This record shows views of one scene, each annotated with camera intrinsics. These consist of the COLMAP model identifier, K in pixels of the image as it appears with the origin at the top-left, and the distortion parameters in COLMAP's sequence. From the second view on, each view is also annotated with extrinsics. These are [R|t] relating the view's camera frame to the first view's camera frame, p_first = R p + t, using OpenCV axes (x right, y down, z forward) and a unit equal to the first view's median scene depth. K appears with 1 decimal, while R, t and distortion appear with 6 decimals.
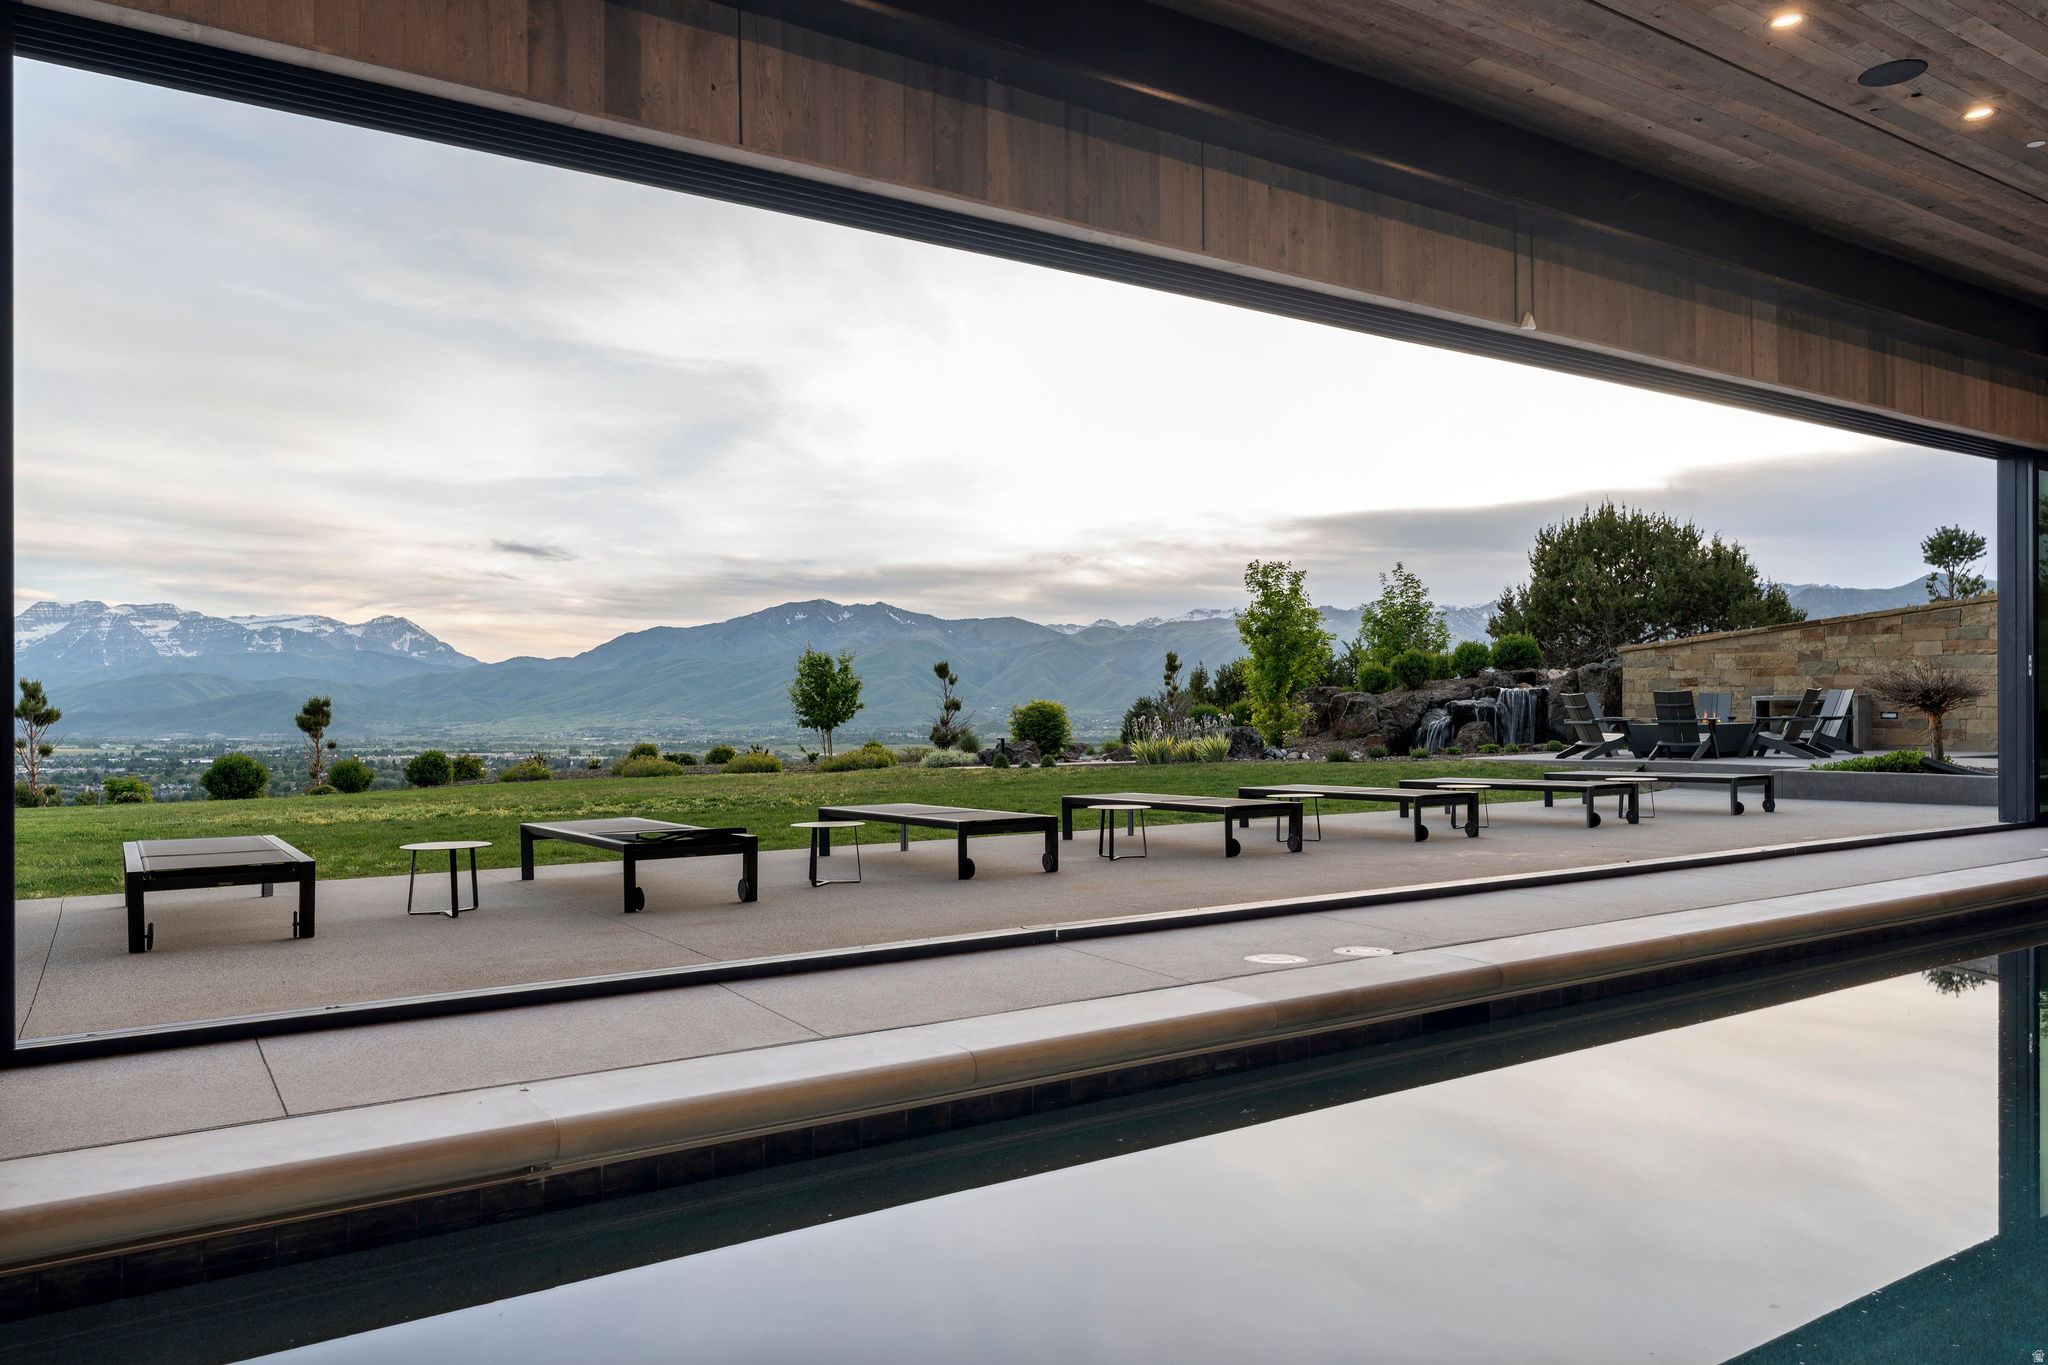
lens RADIAL K [[1385.8, 0, 1031.8], [0, 1385.8, 699.3], [0, 0, 1]] dist [0.015272, -0.014266]
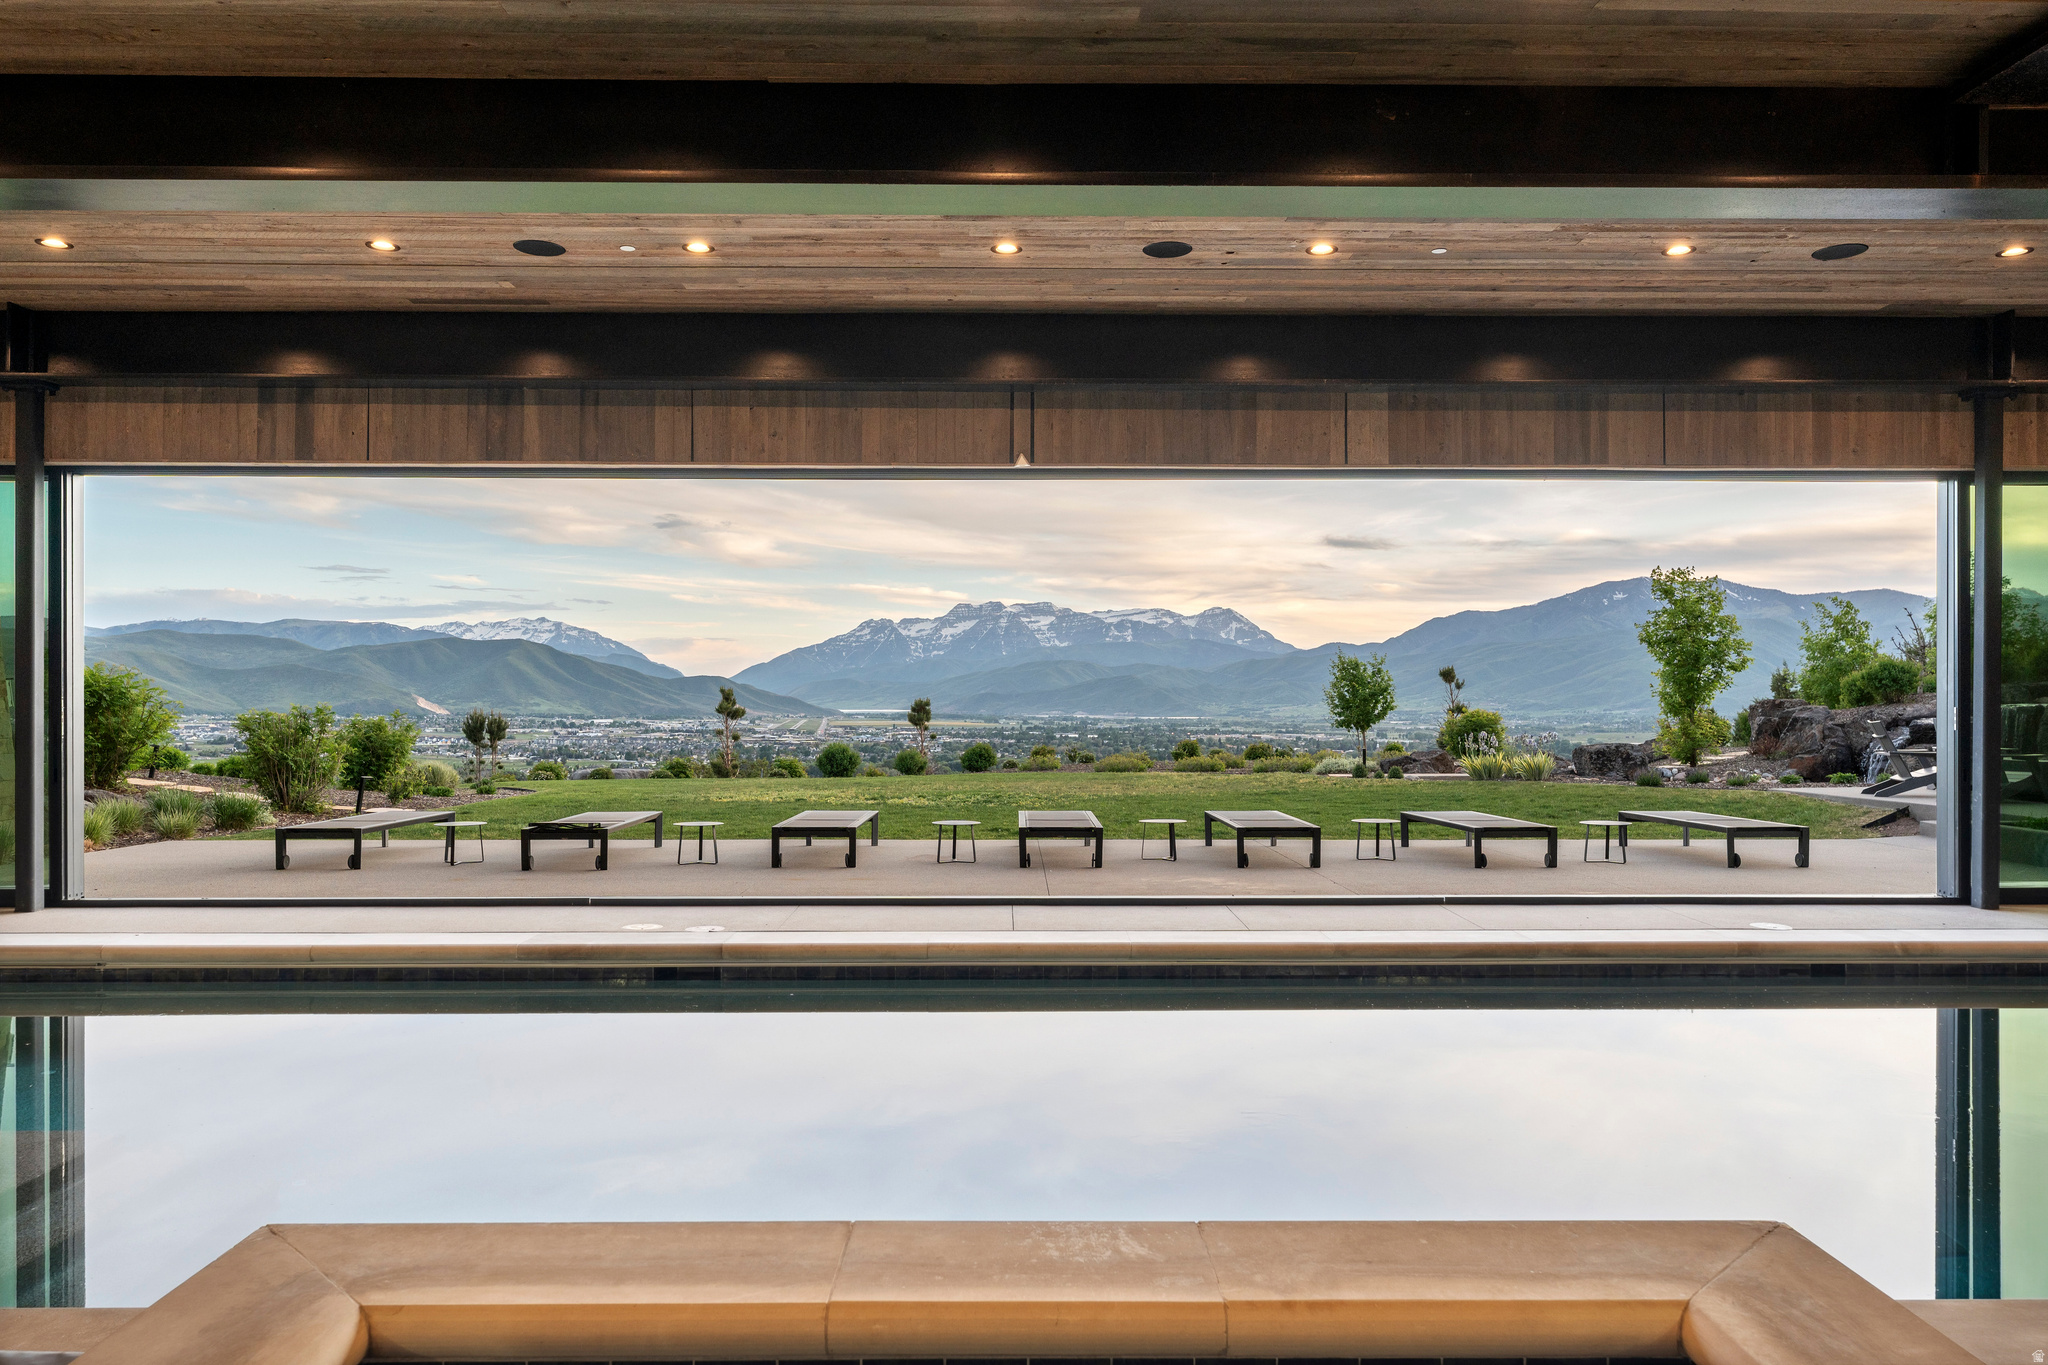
lens RADIAL K [[1385.8, 0, 1036.0], [0, 1385.8, 672.9], [0, 0, 1]] dist [0.015272, -0.014266]
pose [[0.844501, -0.001954, -0.535550, 0.249754], [-0.002135, 0.999973, -0.007015, -0.016410], [0.535549, 0.007068, 0.844474, -0.016381]]
